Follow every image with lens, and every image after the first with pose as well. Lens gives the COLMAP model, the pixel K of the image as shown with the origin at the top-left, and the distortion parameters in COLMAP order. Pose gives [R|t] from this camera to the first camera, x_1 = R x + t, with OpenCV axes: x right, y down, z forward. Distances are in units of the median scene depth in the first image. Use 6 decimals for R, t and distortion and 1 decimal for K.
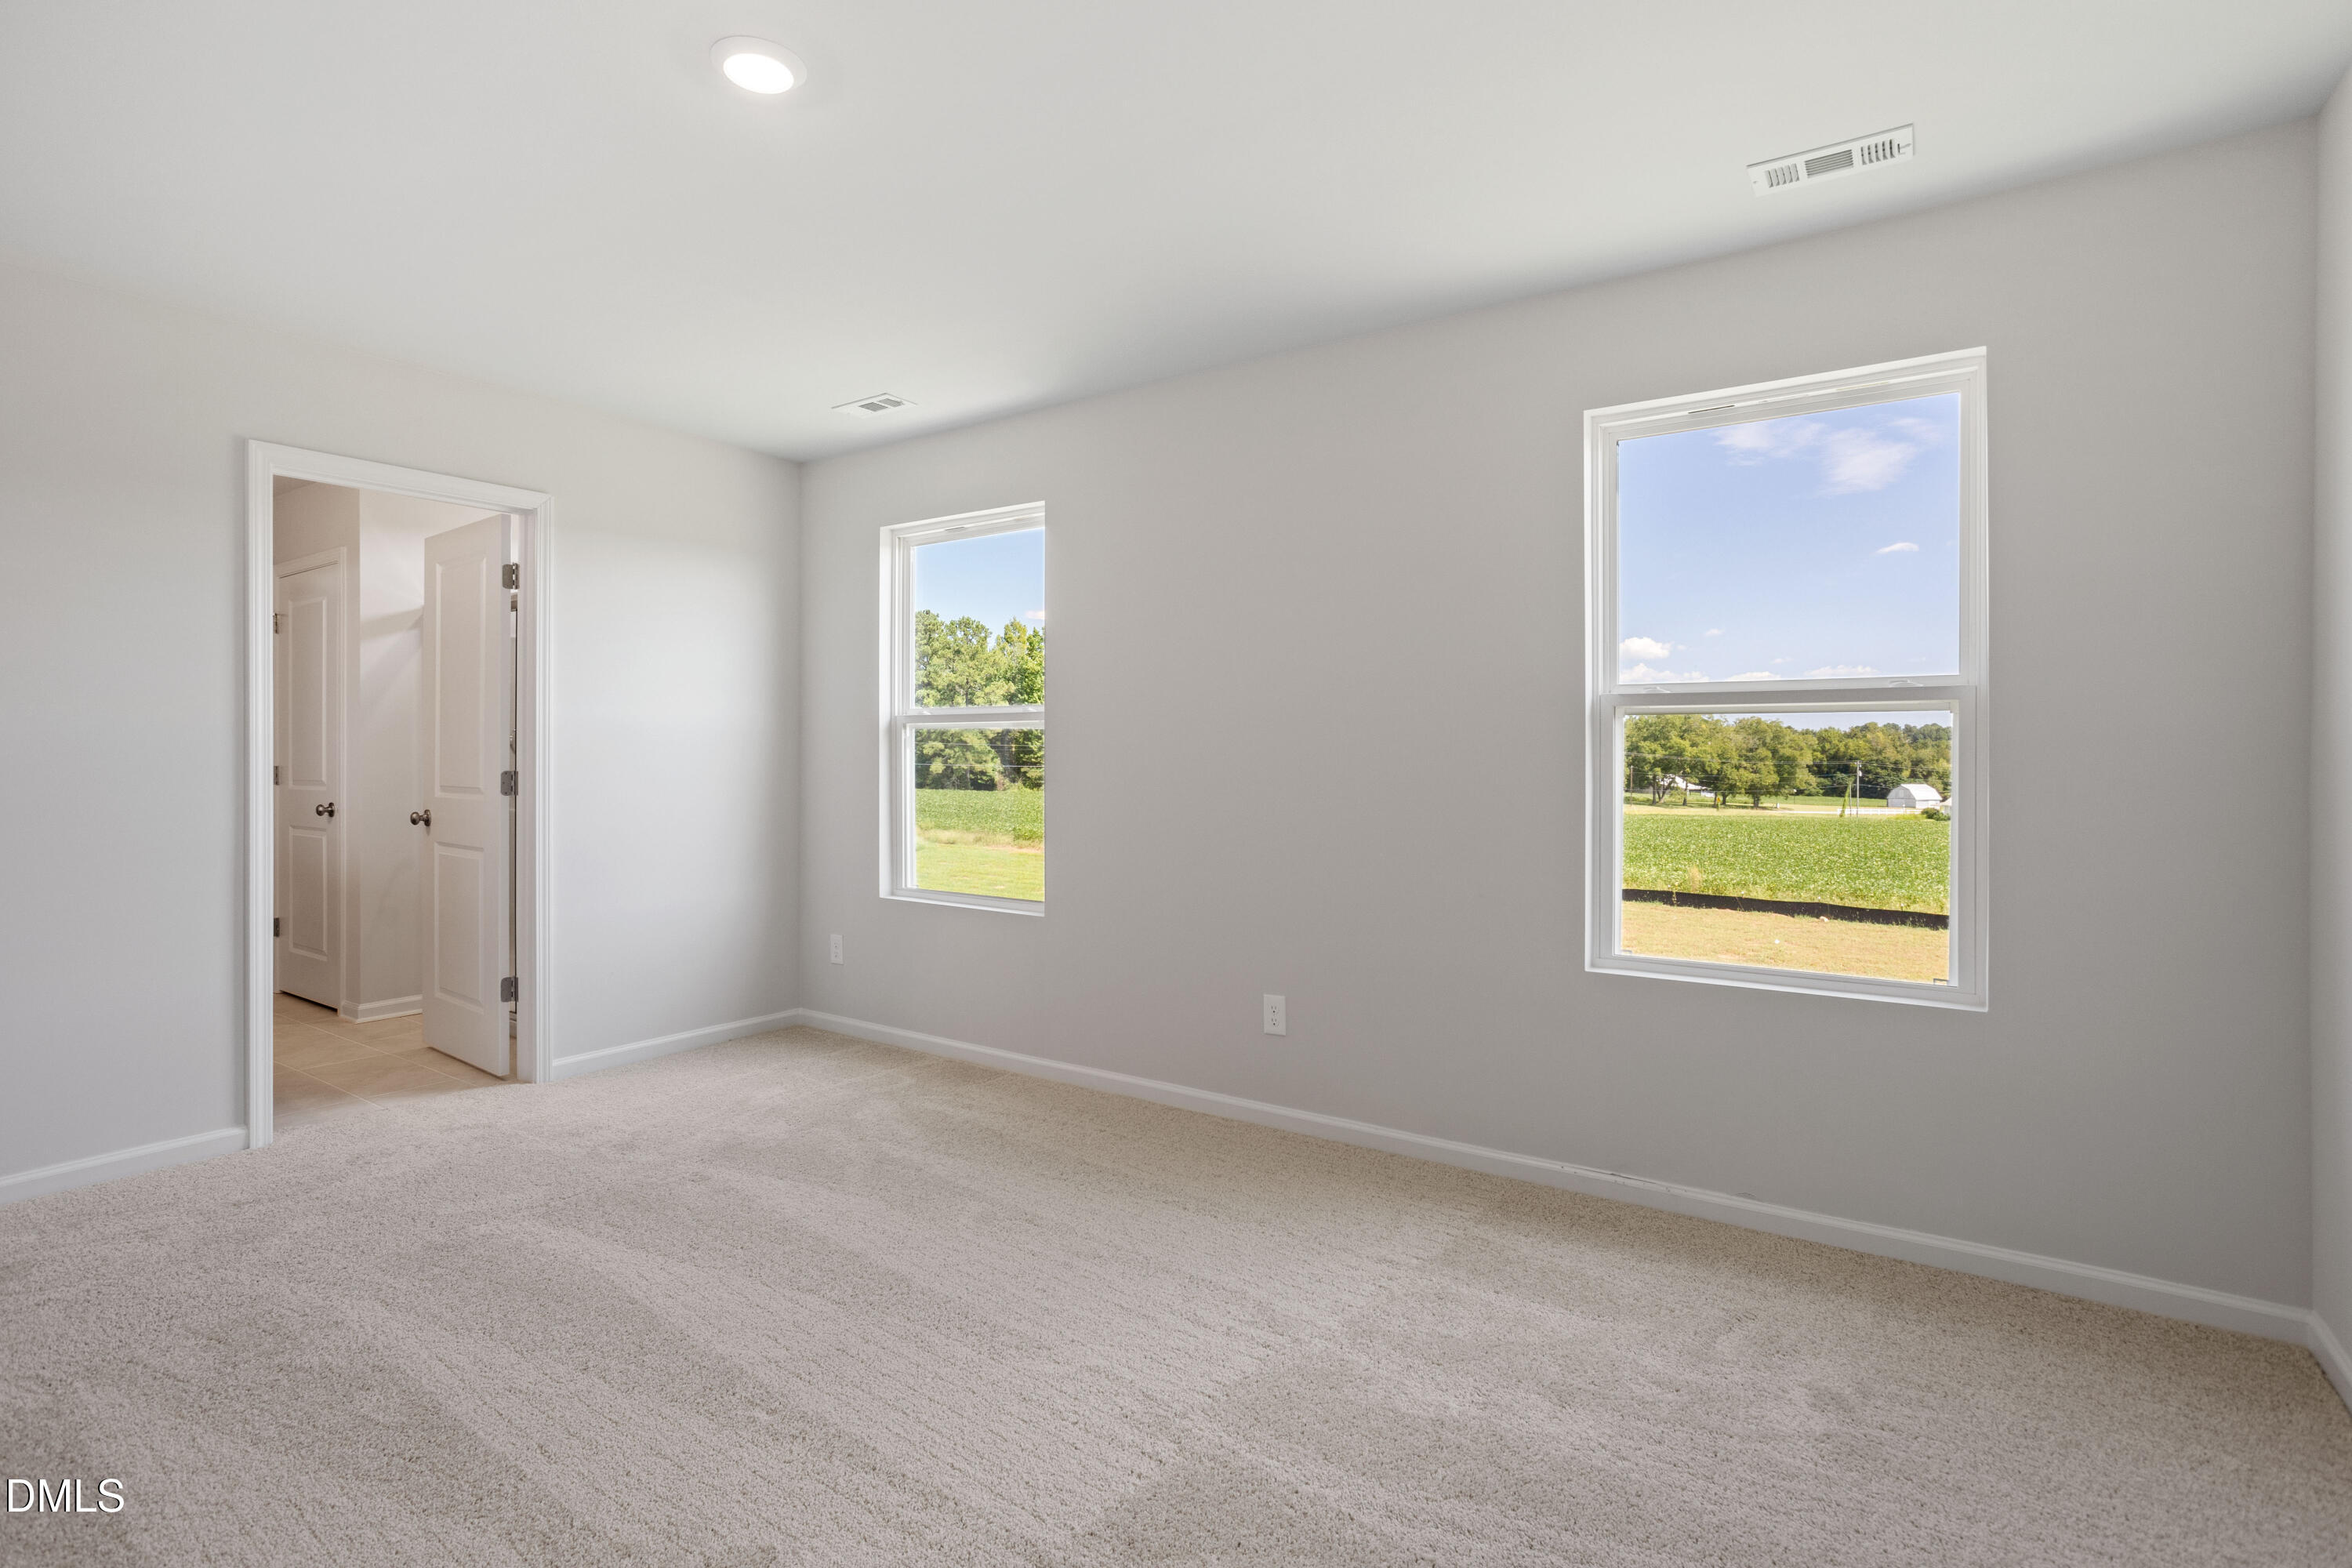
lens RADIAL K [[1151.4, 0, 1171.3], [0, 1151.4, 753.0], [0, 0, 1]] dist [-0.051286, 0.033991]
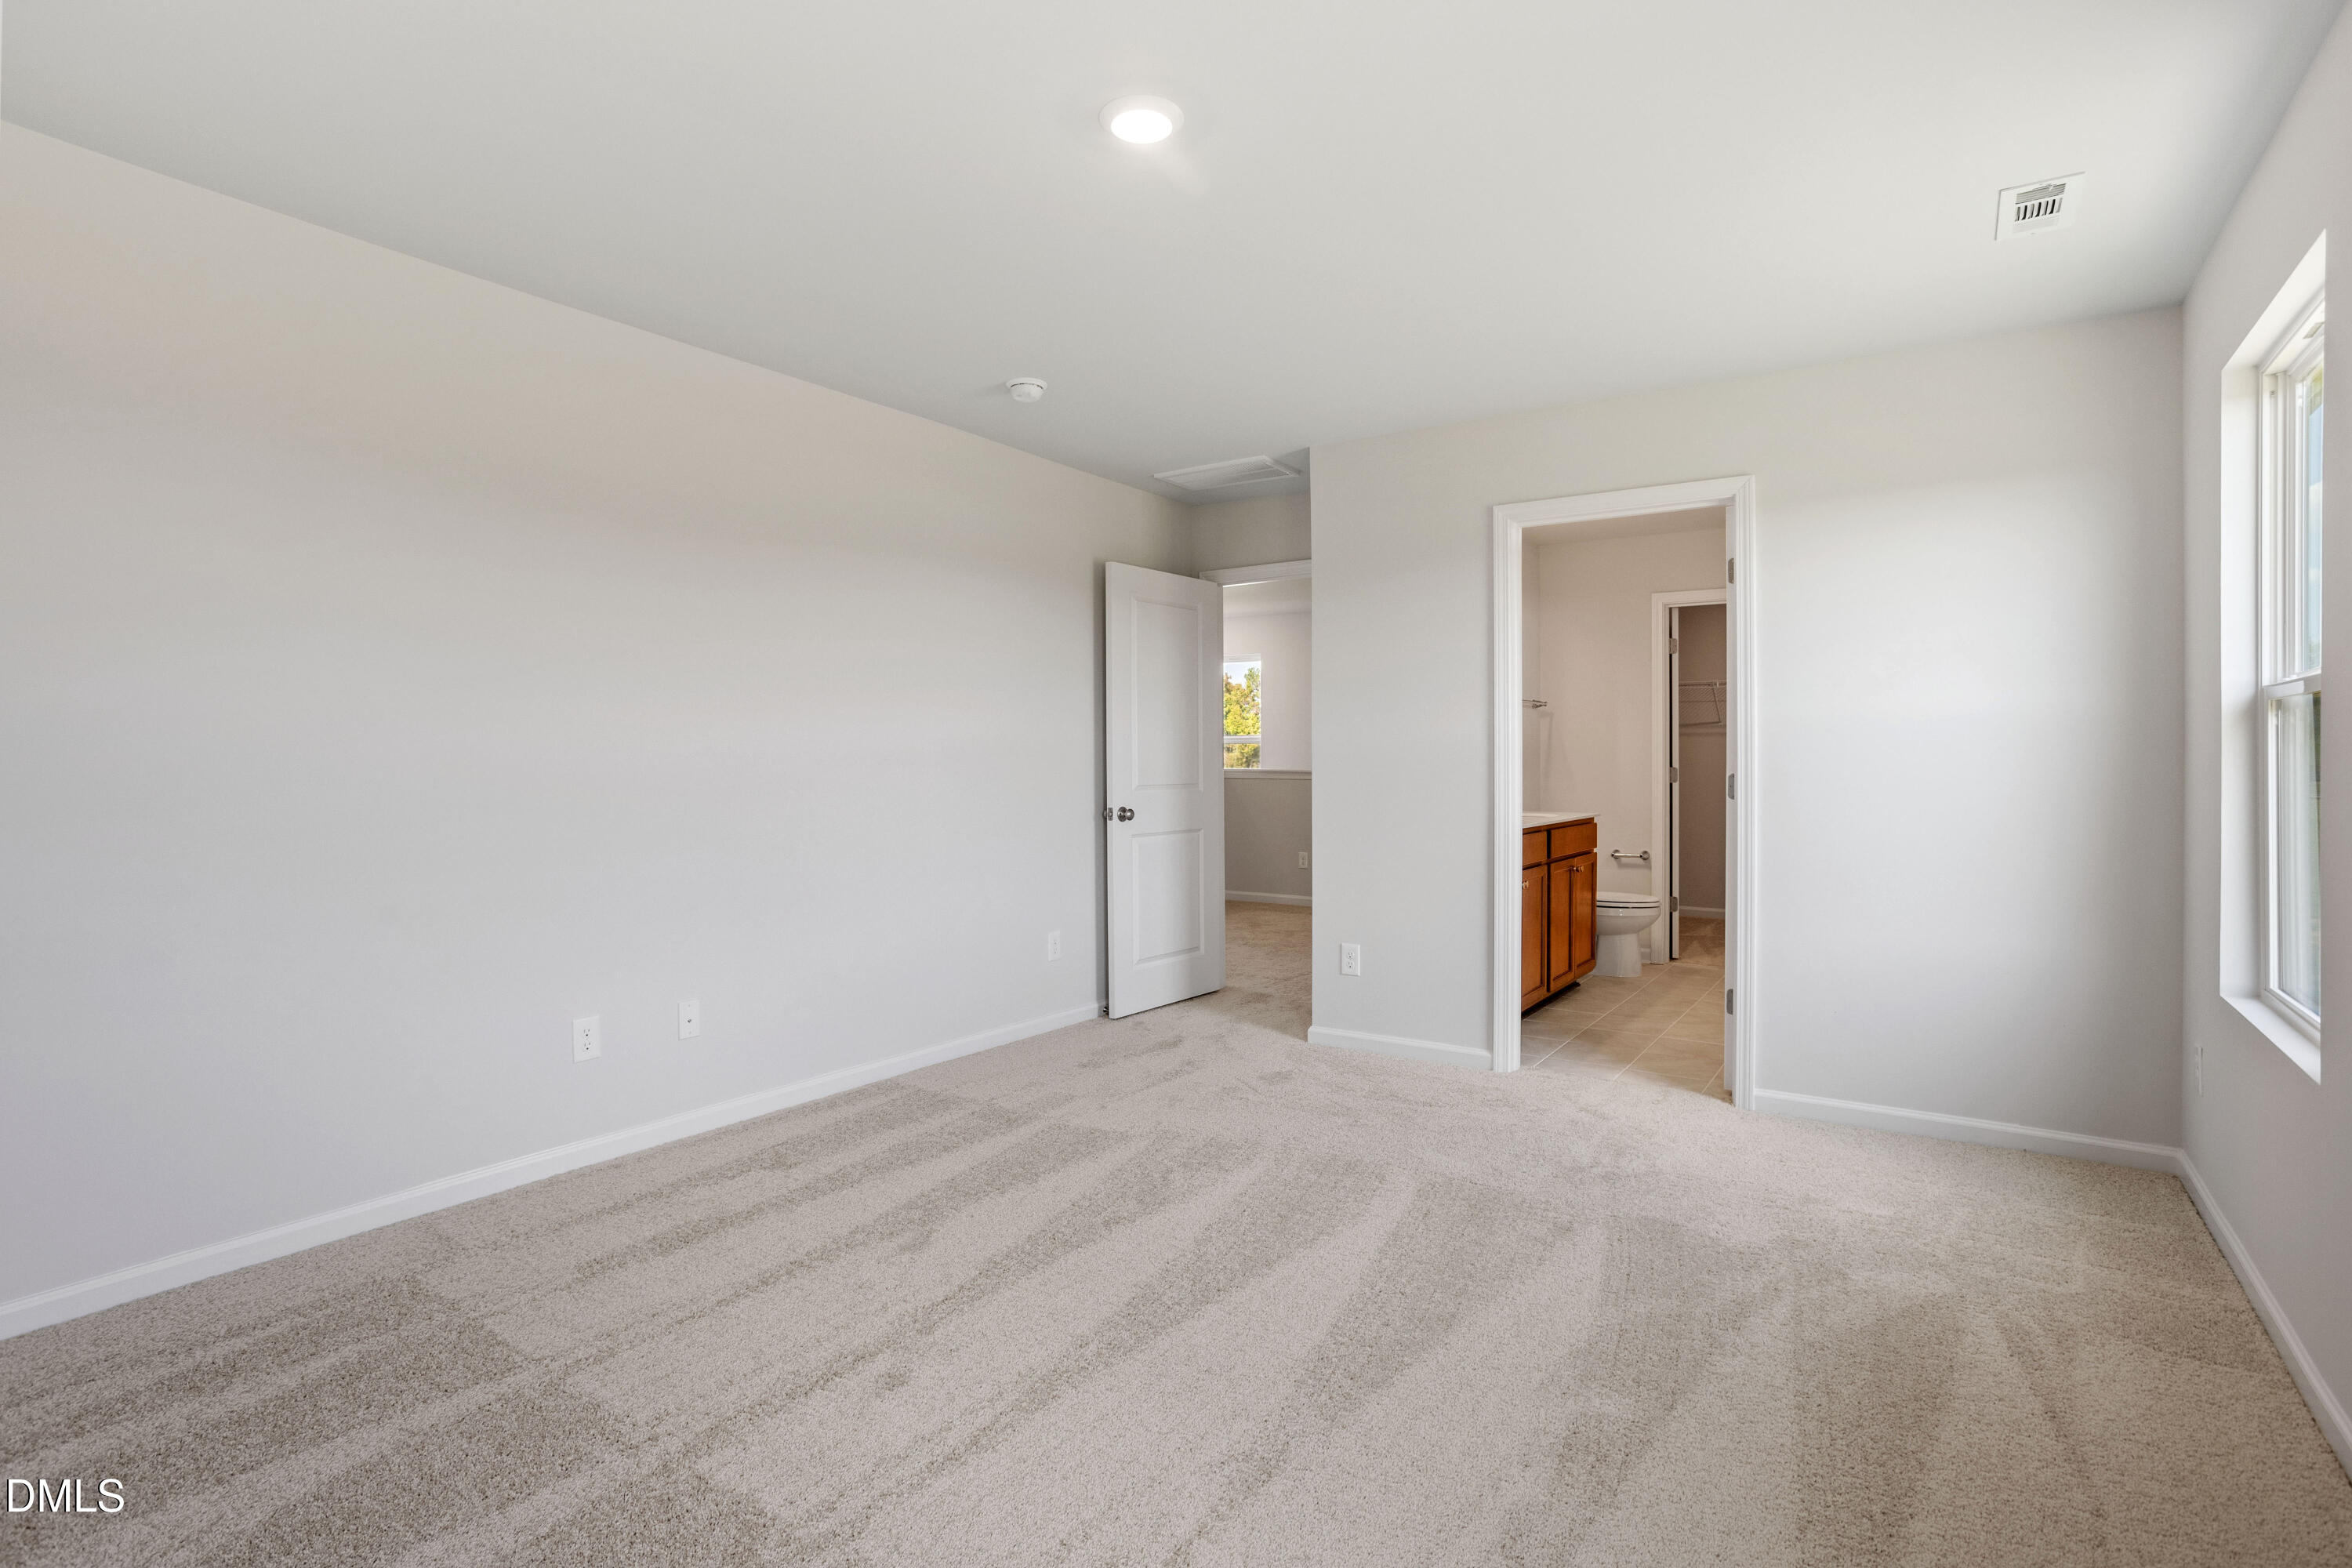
lens RADIAL K [[1144.2, 0, 1161.4], [0, 1144.2, 779.7], [0, 0, 1]] dist [-0.047598, 0.033789]
pose [[0.014638, 0.020118, -0.999690, 0.440510], [0.005727, 0.999779, 0.020204, -0.002548], [0.999876, -0.006021, 0.014520, 0.611867]]
